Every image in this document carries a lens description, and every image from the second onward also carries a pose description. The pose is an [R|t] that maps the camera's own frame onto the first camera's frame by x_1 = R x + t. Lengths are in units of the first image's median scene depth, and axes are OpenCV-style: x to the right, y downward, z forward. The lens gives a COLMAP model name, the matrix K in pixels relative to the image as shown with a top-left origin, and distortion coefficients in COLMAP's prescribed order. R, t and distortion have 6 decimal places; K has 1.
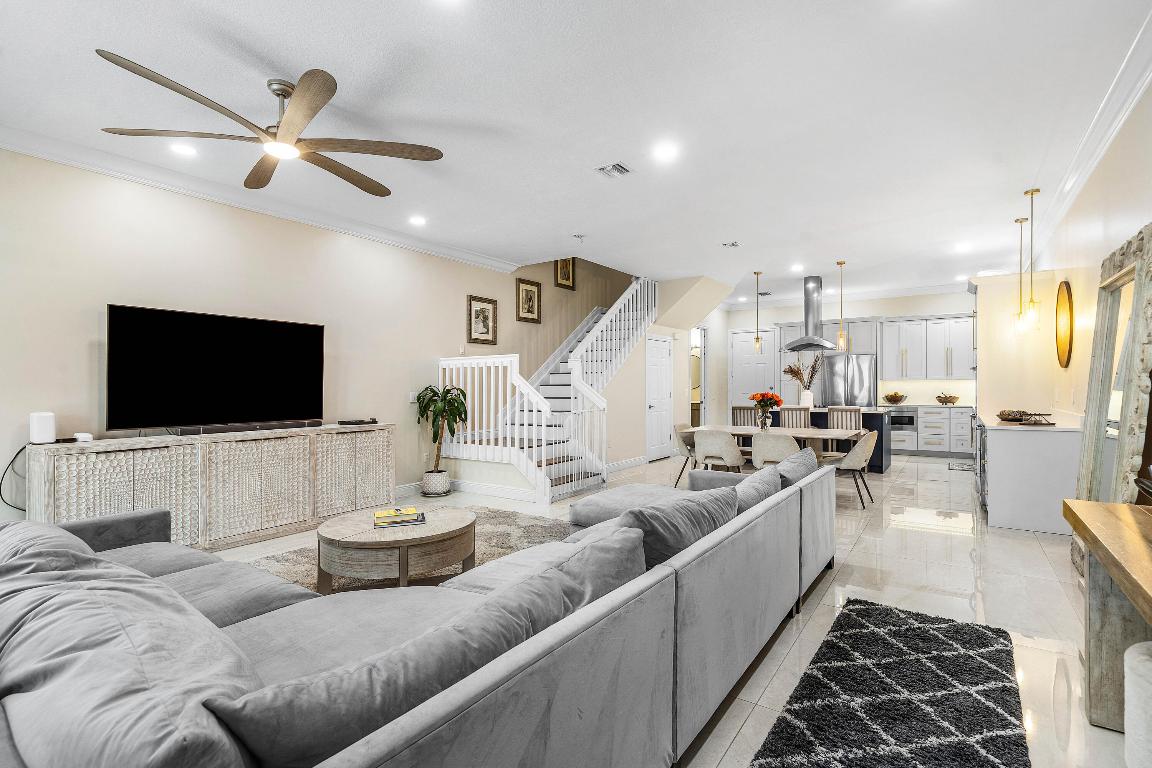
lens RADIAL K [[530.7, 0, 582.1], [0, 530.7, 389.1], [0, 0, 1]] dist [-0.022183, -0.000849]
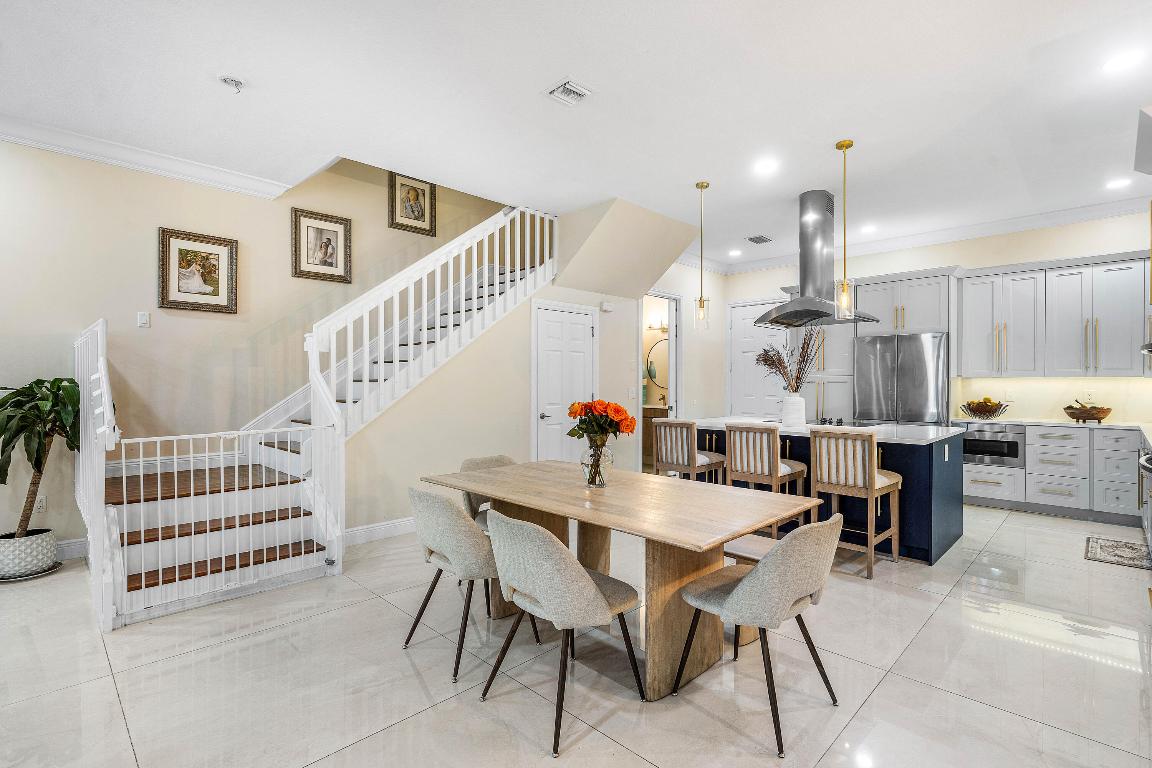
lens RADIAL K [[530.7, 0, 568.5], [0, 530.7, 384.6], [0, 0, 1]] dist [-0.022183, -0.000849]
pose [[0.984905, 0.010467, -0.172781, 0.289150], [-0.010637, 0.999943, -0.000055, -0.004707], [0.172771, 0.001892, 0.984960, 0.421506]]
